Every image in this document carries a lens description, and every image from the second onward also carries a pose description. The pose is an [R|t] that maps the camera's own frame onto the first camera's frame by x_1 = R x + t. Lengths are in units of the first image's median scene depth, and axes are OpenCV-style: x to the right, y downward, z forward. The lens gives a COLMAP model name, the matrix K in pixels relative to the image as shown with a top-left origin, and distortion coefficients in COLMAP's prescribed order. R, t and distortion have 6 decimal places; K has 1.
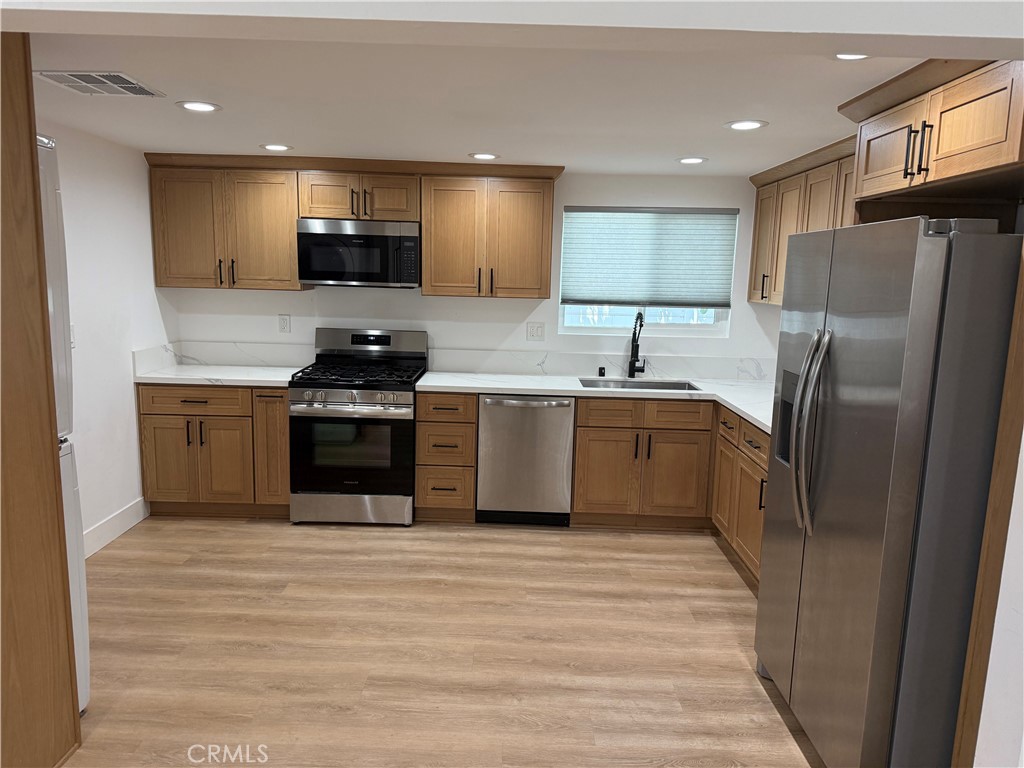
lens RADIAL K [[722.6, 0, 517.0], [0, 722.6, 387.0], [0, 0, 1]] dist [0.186913, -0.303048]
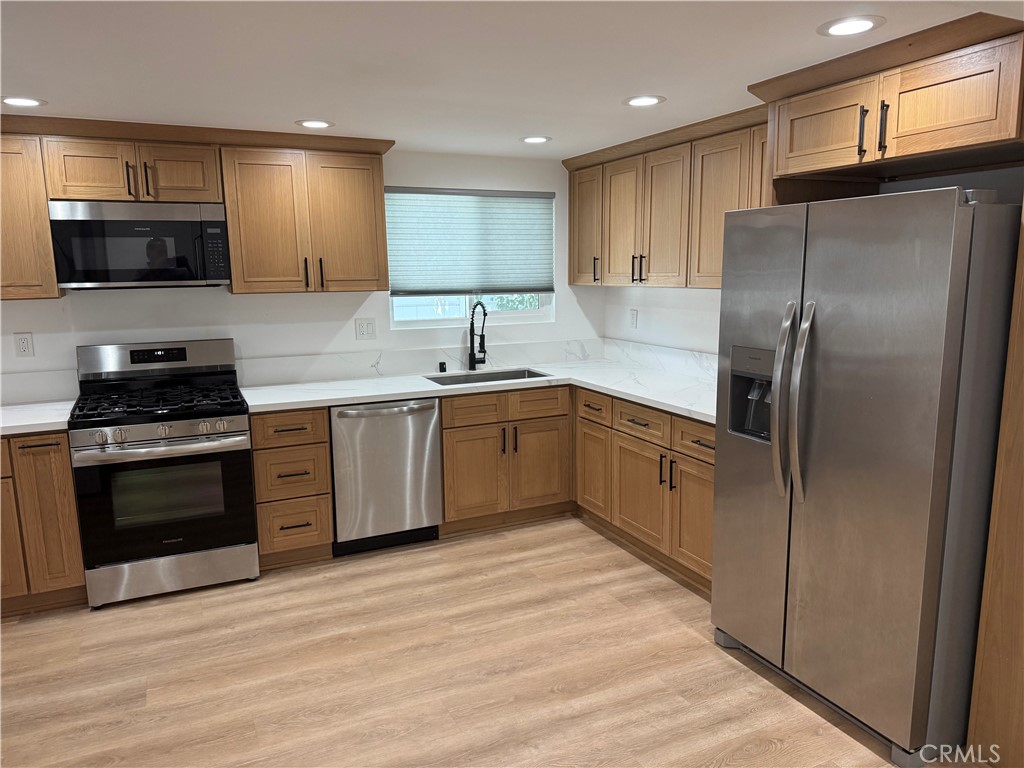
lens RADIAL K [[722.6, 0, 517.0], [0, 722.6, 387.0], [0, 0, 1]] dist [0.186913, -0.303048]
pose [[0.899214, -0.110823, 0.423241, -0.213667], [0.105168, 0.993774, 0.036774, -0.021888], [-0.424681, 0.011443, 0.905271, 0.131413]]
